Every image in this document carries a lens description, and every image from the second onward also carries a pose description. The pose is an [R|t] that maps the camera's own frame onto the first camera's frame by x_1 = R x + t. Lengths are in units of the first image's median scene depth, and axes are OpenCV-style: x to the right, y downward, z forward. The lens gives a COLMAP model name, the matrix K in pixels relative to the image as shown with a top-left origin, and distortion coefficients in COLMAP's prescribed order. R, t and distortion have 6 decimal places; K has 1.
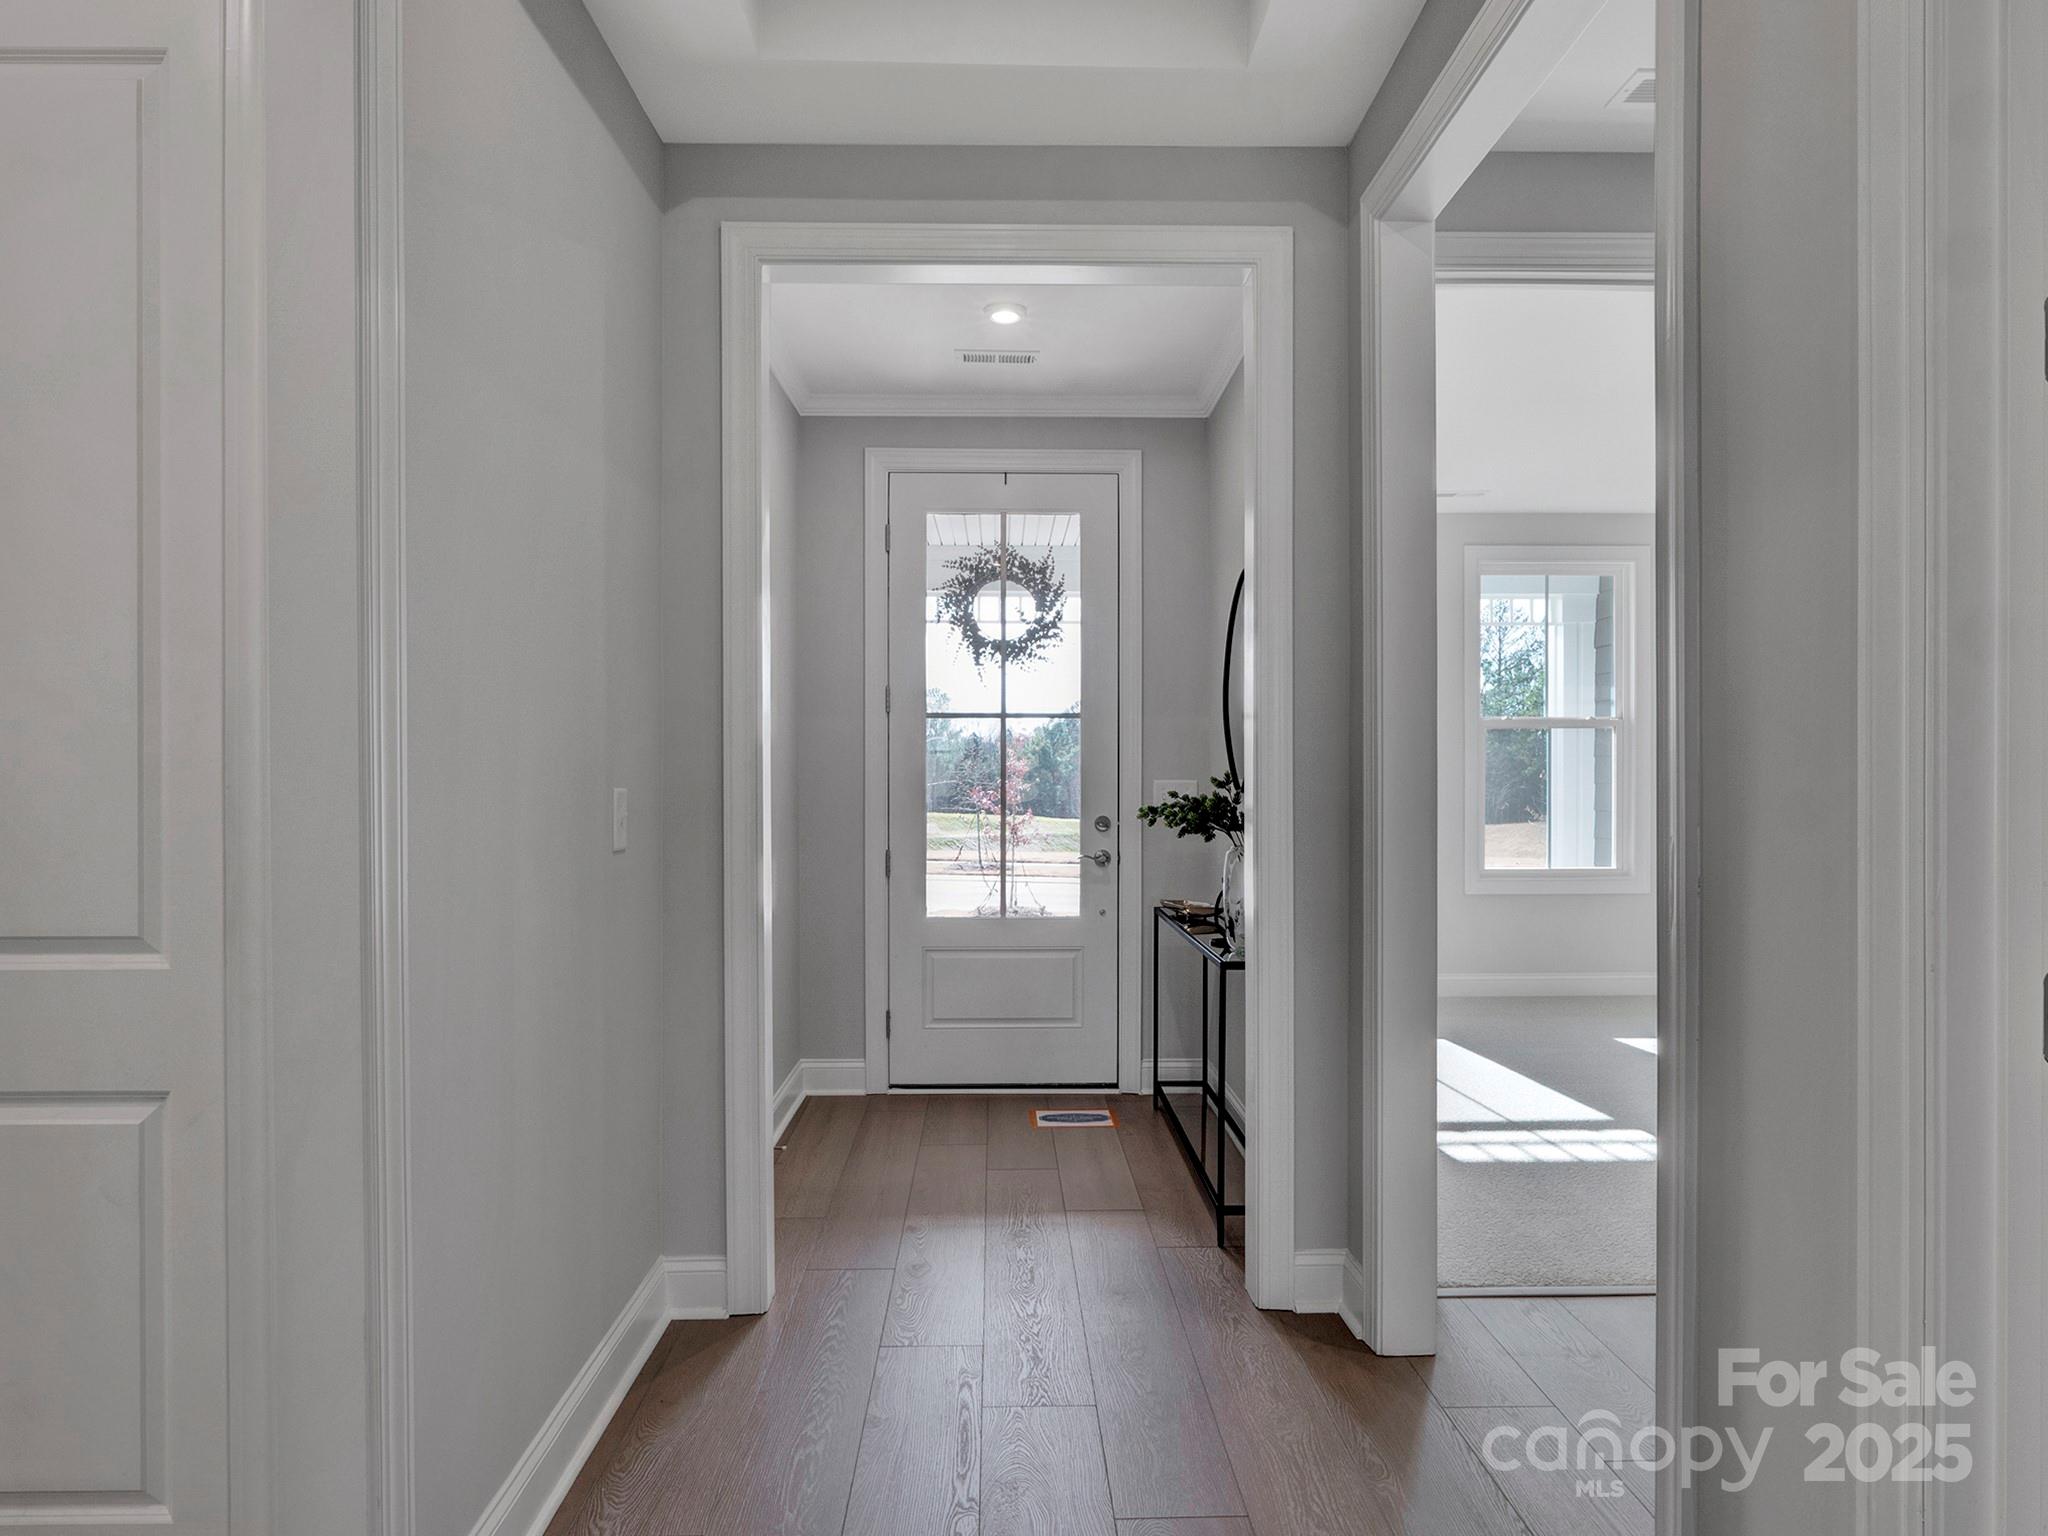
lens RADIAL K [[1299.2, 0, 1008.9], [0, 1299.2, 773.8], [0, 0, 1]] dist [-0.014219, -0.000188]
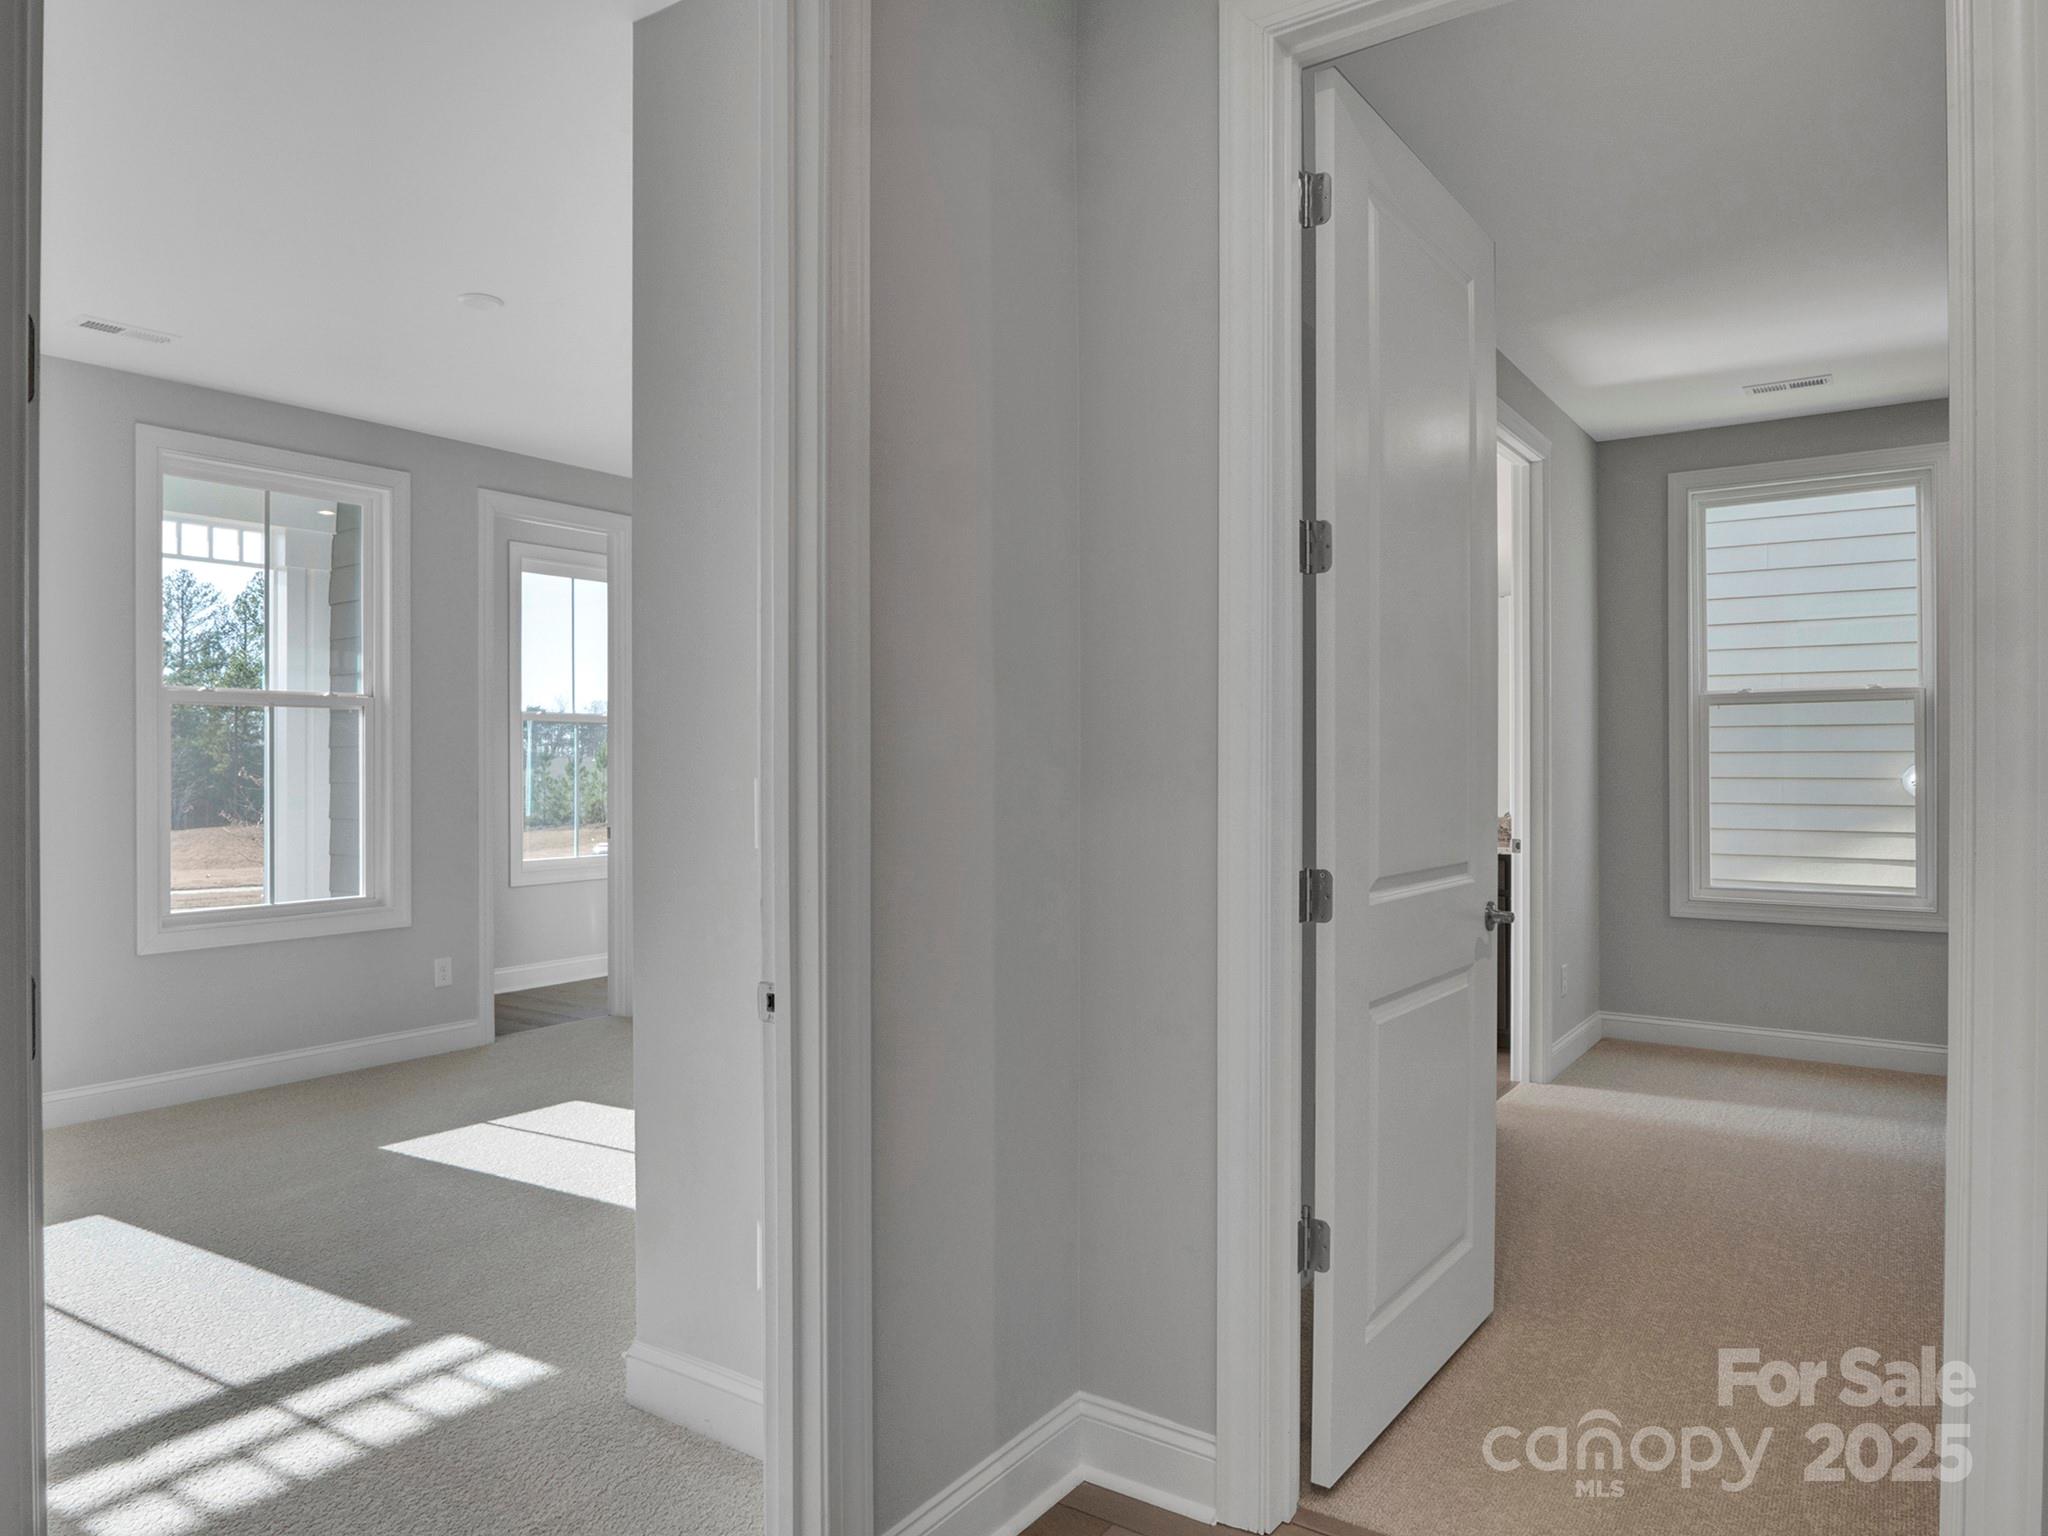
lens RADIAL K [[1299.2, 0, 1008.9], [0, 1299.2, 773.8], [0, 0, 1]] dist [-0.014219, -0.000188]
pose [[0.596453, -0.003721, 0.802639, 0.082665], [0.002354, 0.999993, 0.002887, 0.000894], [-0.802645, 0.000168, 0.596457, 0.233304]]
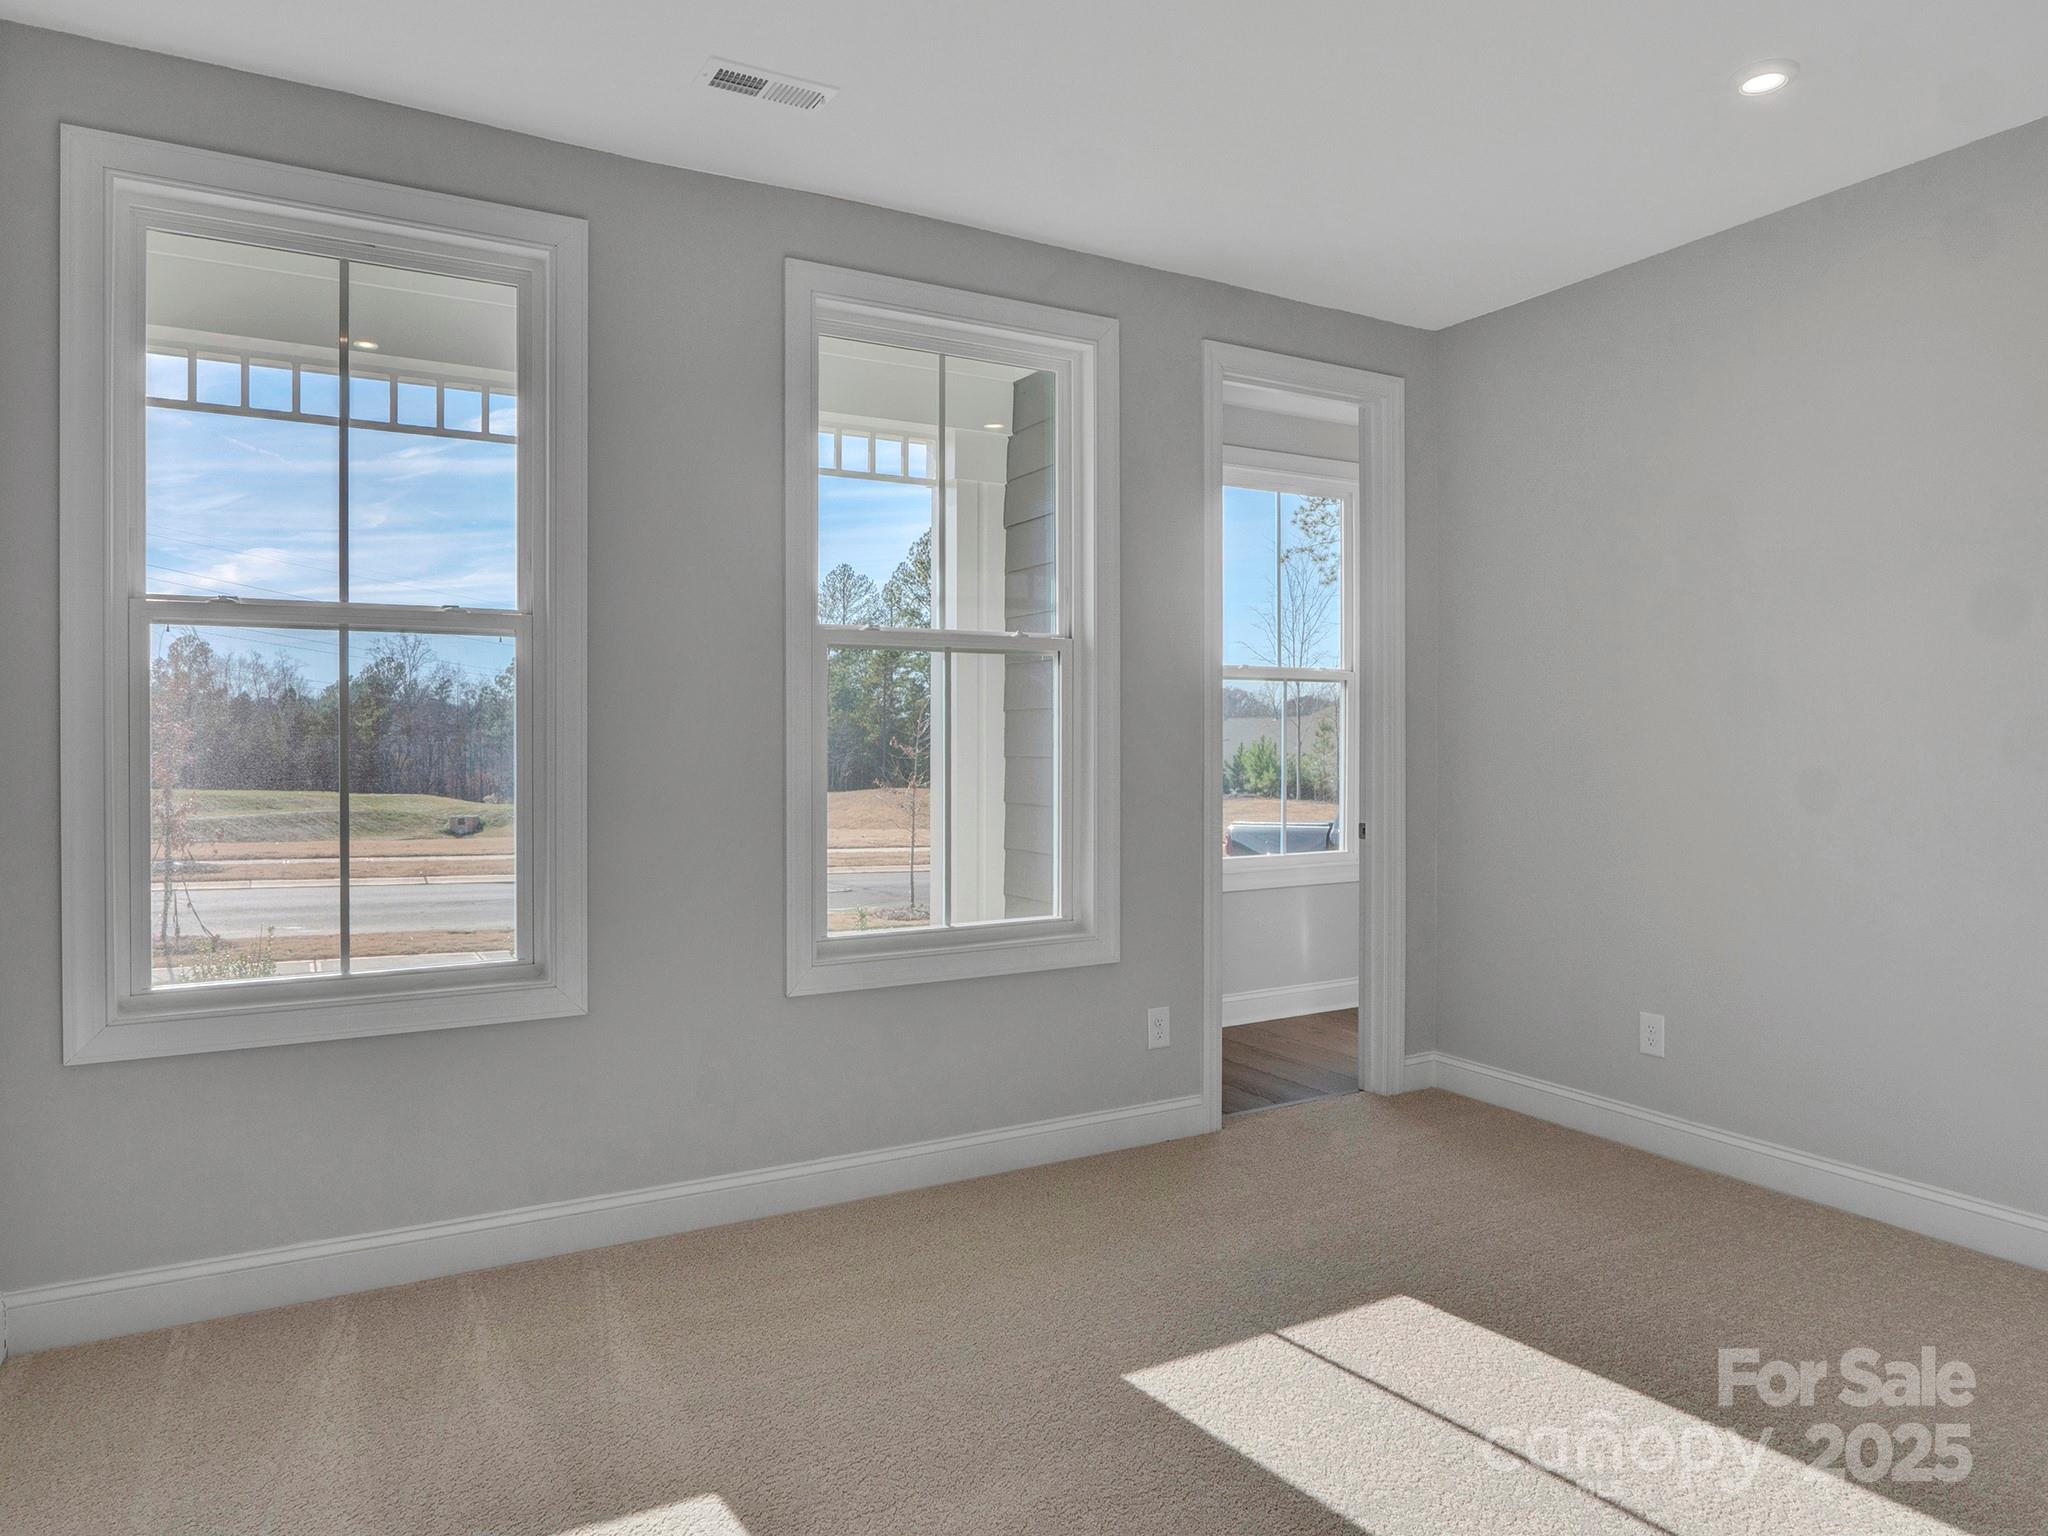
lens RADIAL K [[1256.1, 0, 1010.8], [0, 1256.1, 767.6], [0, 0, 1]] dist [-0.023823, 0.004857]
pose [[0.880163, -0.009915, 0.474568, 0.186388], [-0.000365, 0.999767, 0.021566, 0.000178], [-0.474671, -0.019155, 0.879955, 0.504267]]
